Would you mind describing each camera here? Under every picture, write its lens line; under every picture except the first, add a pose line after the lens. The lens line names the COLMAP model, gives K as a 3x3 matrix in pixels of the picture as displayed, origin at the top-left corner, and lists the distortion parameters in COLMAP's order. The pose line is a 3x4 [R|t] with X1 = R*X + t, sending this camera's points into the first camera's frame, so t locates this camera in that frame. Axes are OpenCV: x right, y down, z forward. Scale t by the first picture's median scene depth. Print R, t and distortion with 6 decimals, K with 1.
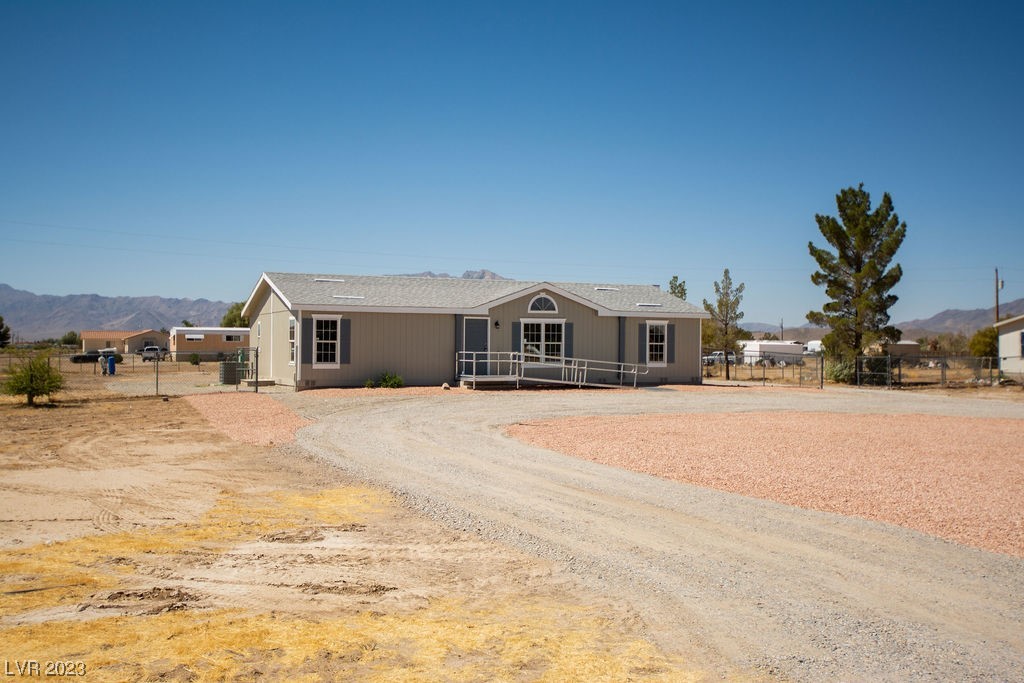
lens RADIAL K [[1057.6, 0, 483.5], [0, 1057.6, 324.5], [0, 0, 1]] dist [0.034999, 0.000000]
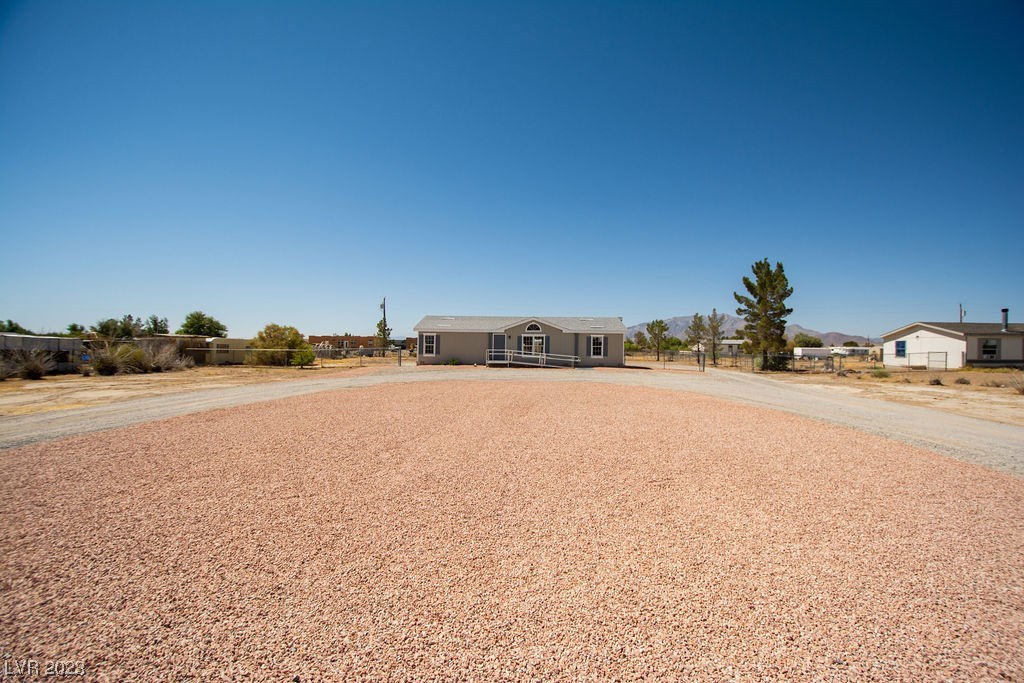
lens RADIAL K [[448.9, 0, 513.8], [0, 448.9, 345.9], [0, 0, 1]] dist [0.010476, -0.002911]
pose [[0.900432, 0.002885, -0.434986, 0.403696], [0.002950, 0.999914, 0.012740, 0.006111], [0.434986, -0.012754, 0.900347, 0.172650]]
